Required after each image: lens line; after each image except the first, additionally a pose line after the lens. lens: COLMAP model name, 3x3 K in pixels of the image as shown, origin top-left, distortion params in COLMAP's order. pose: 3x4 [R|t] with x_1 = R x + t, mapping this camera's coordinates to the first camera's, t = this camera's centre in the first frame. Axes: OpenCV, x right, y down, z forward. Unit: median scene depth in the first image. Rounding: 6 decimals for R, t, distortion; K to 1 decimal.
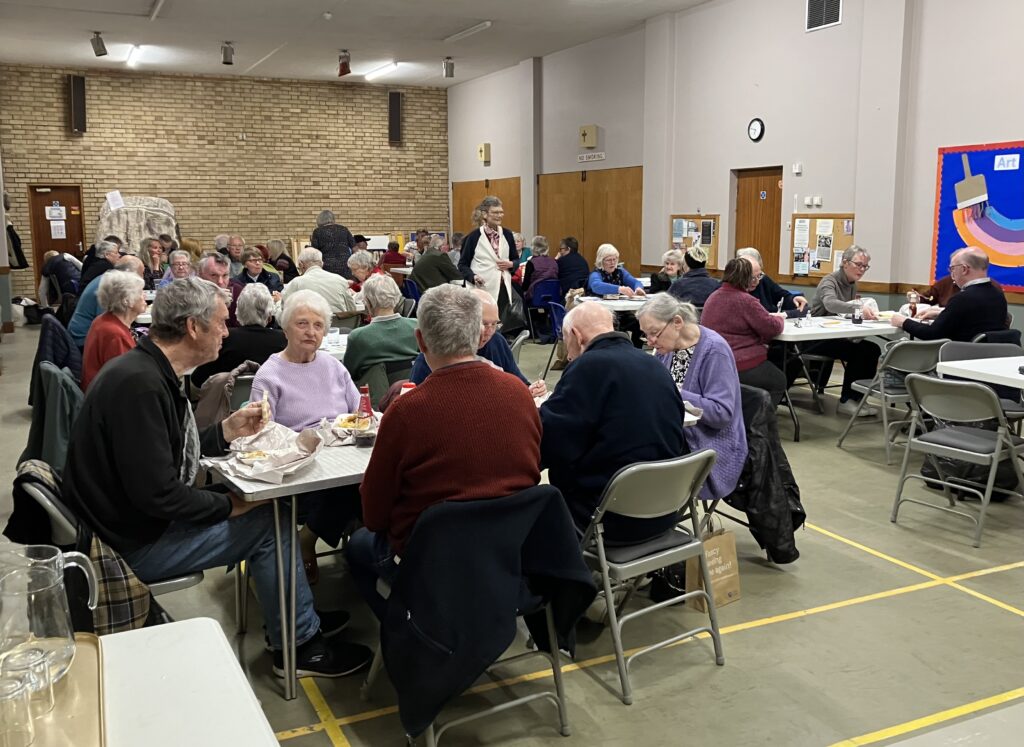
lens RADIAL K [[999.3, 0, 512.0], [0, 999.3, 373.5], [0, 0, 1]] dist [-0.000194, 0.001062]
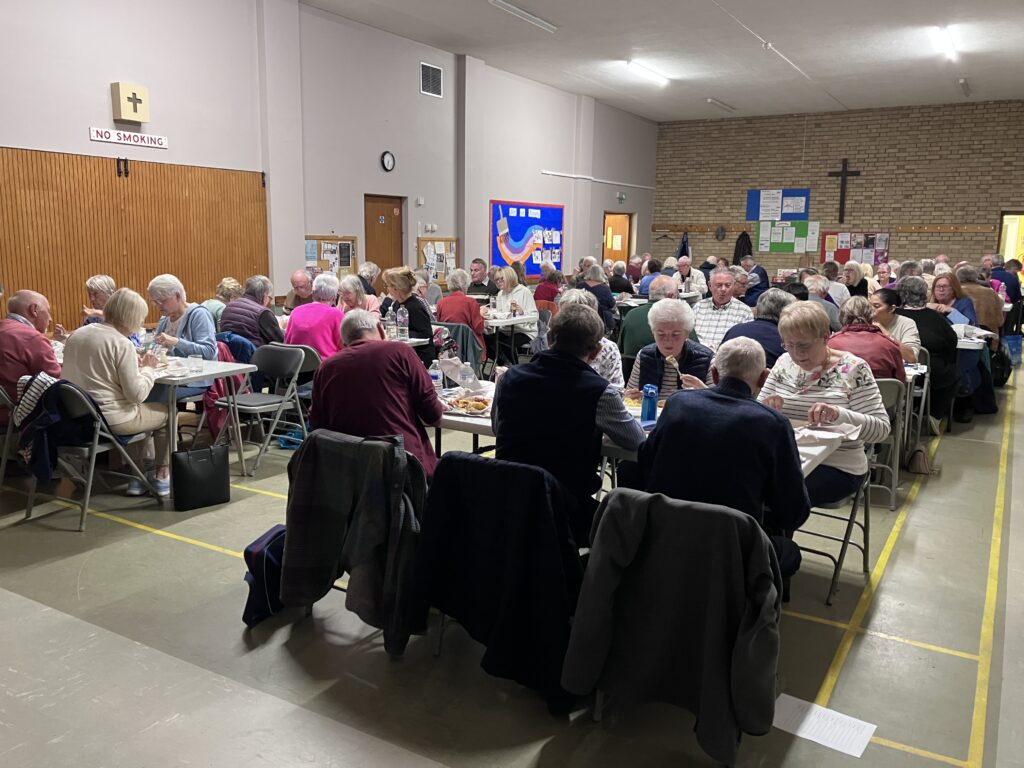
lens RADIAL K [[824.2, 0, 512.0], [0, 824.2, 384.0], [0, 0, 1]] dist [0.007818, 0.002528]
pose [[-0.545922, -0.149596, 0.824373, -0.653548], [0.117621, 0.960503, 0.252191, -0.227550], [-0.829539, 0.234640, -0.506764, 1.455888]]
